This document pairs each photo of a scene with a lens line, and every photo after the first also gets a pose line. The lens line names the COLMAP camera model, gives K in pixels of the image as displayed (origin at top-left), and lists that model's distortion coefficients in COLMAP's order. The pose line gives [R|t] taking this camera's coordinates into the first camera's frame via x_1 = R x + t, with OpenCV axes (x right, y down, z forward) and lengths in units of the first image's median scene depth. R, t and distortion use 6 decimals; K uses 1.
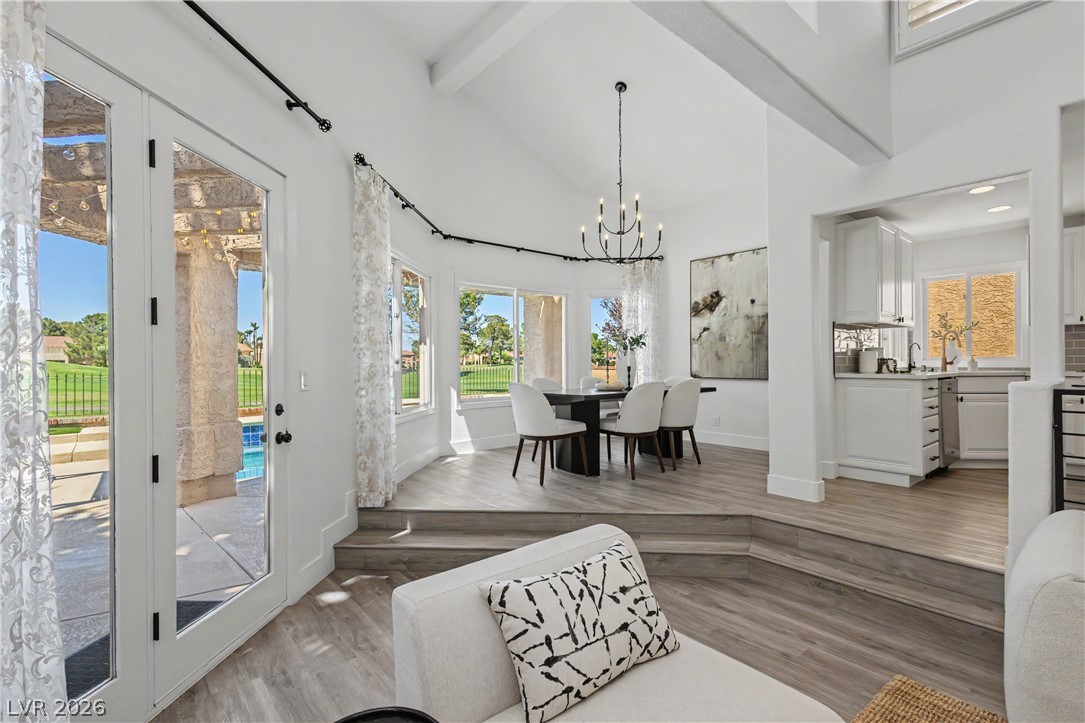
lens RADIAL K [[491.5, 0, 542.5], [0, 491.5, 361.5], [0, 0, 1]] dist [0.001134, -0.000256]
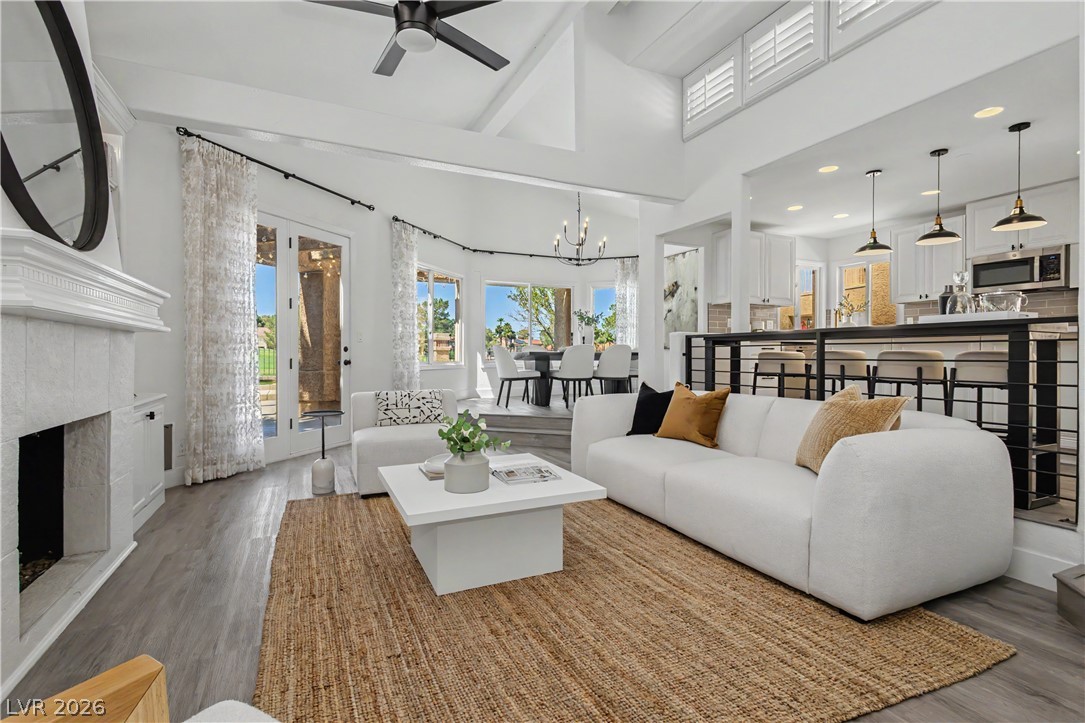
lens RADIAL K [[499.7, 0, 544.7], [0, 499.7, 354.1], [0, 0, 1]] dist [0.000737, 0.000029]
pose [[0.966531, 0.007462, -0.256442, 0.475427], [-0.006162, 0.999964, 0.005874, 0.057650], [0.256476, -0.004098, 0.966542, -0.483756]]
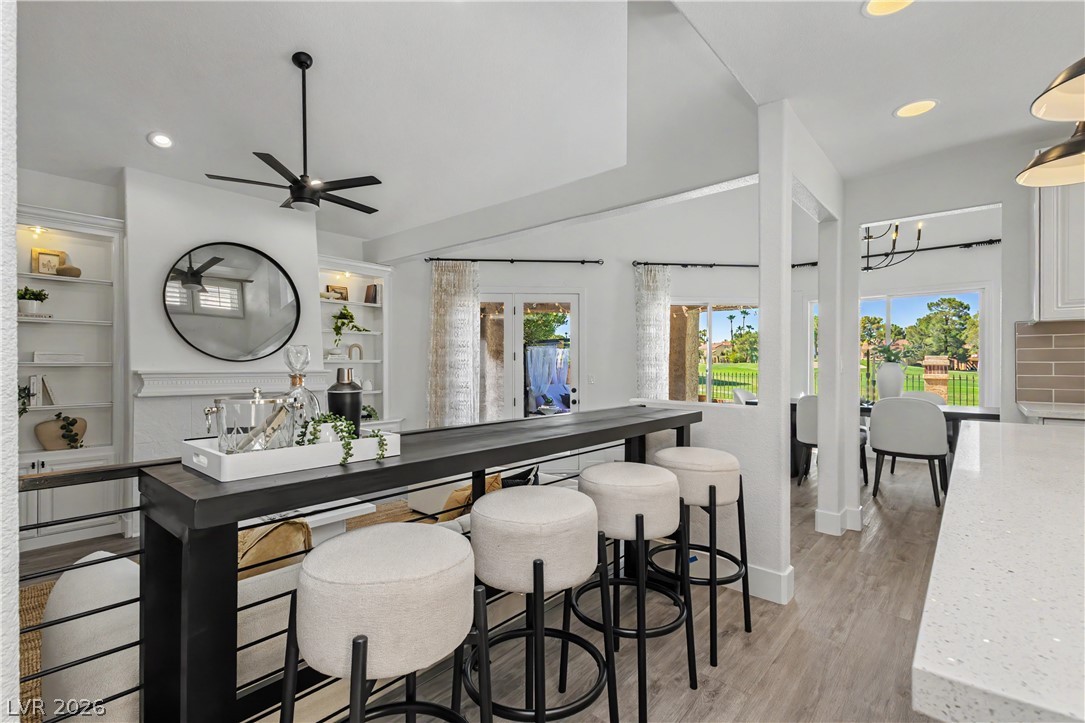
lens RADIAL K [[500.4, 0, 542.5], [0, 500.4, 361.5], [0, 0, 1]] dist [0.001863, 0.000282]
pose [[0.153517, -0.003040, -0.988141, 1.074640], [-0.004735, 0.999982, -0.003812, -0.020180], [0.988135, 0.005264, 0.153499, 0.262785]]
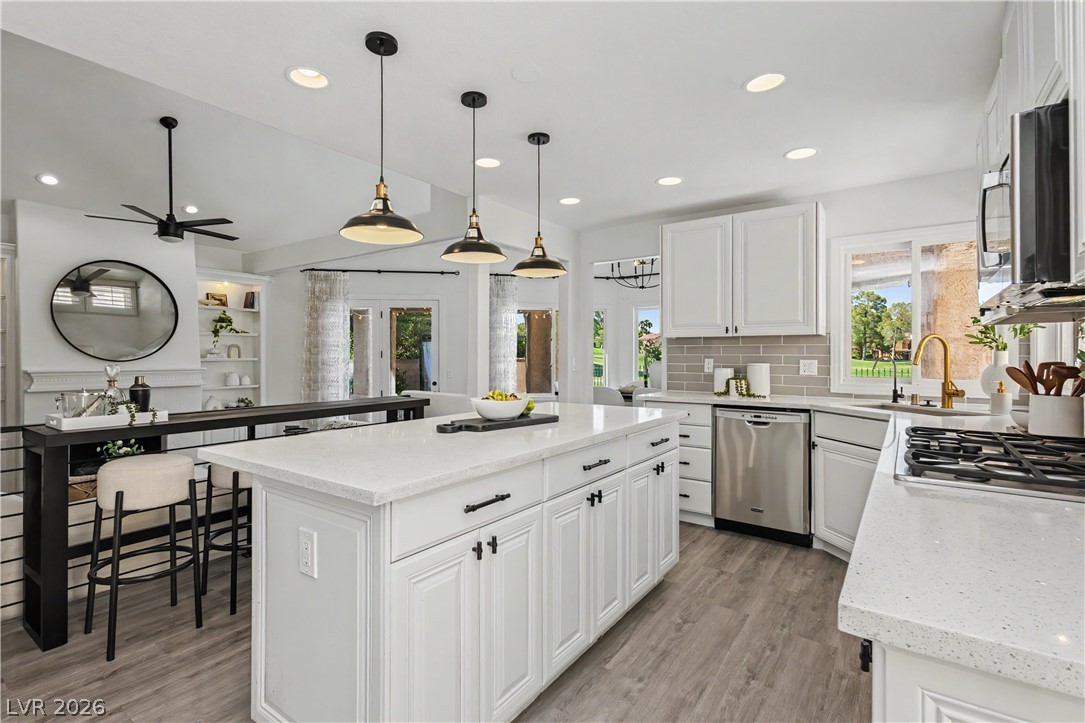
lens RADIAL K [[523.7, 0, 538.3], [0, 523.7, 351.9], [0, 0, 1]] dist [-0.001524, -0.001189]
pose [[0.241491, -0.002264, -0.970400, 1.432258], [-0.003194, 0.999990, -0.003128, -0.043377], [0.970398, 0.003855, 0.241482, 0.478821]]
